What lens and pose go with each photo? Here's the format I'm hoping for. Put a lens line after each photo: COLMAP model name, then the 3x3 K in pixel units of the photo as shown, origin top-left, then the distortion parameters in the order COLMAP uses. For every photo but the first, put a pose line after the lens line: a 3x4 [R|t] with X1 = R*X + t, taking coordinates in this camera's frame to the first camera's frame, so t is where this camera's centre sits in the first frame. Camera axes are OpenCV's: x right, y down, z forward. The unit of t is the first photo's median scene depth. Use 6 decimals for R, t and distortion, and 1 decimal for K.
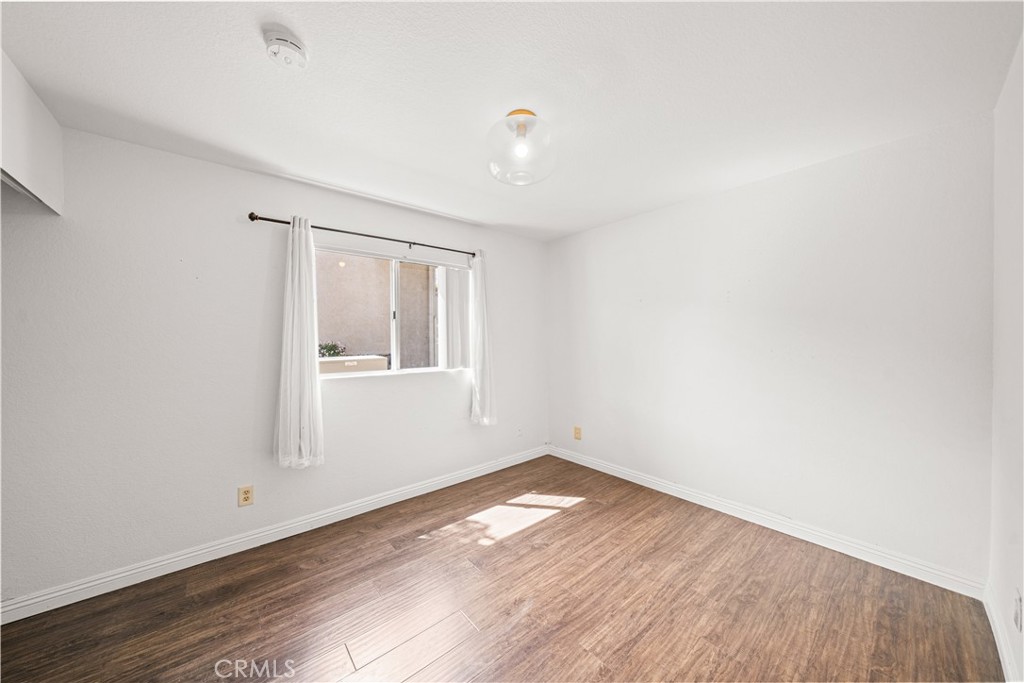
lens RADIAL K [[356.1, 0, 511.6], [0, 356.1, 339.8], [0, 0, 1]] dist [-0.004801, 0.000174]
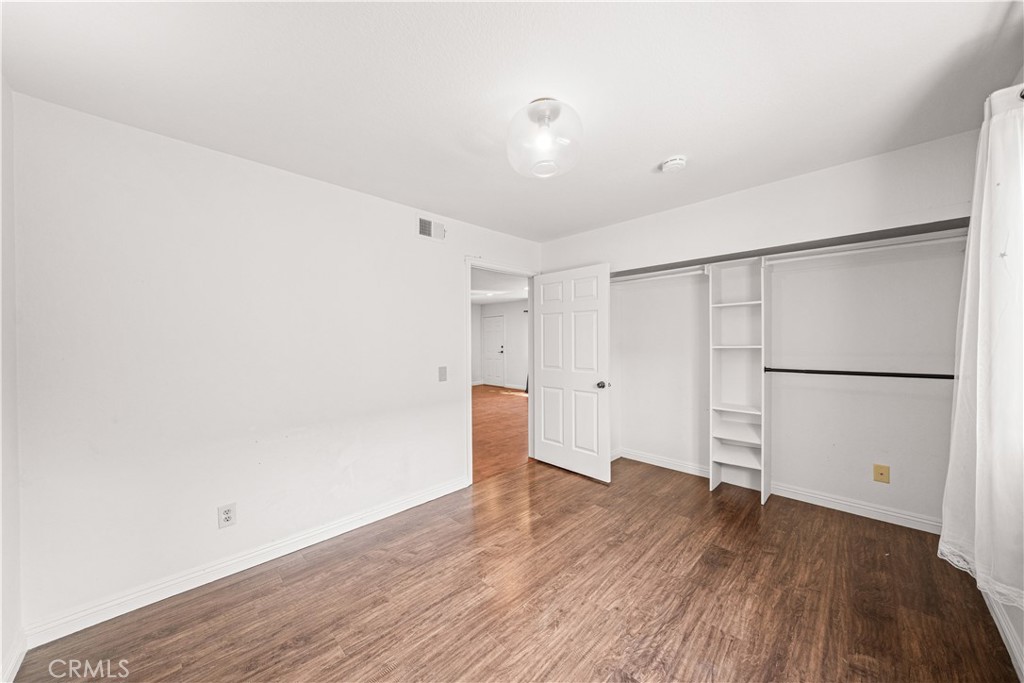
lens RADIAL K [[356.1, 0, 511.1], [0, 356.1, 341.0], [0, 0, 1]] dist [-0.004801, 0.000174]
pose [[-0.997124, 0.016745, -0.073915, 0.190131], [0.016032, 0.999819, 0.010239, -0.013929], [0.074073, 0.009025, -0.997212, 1.934850]]
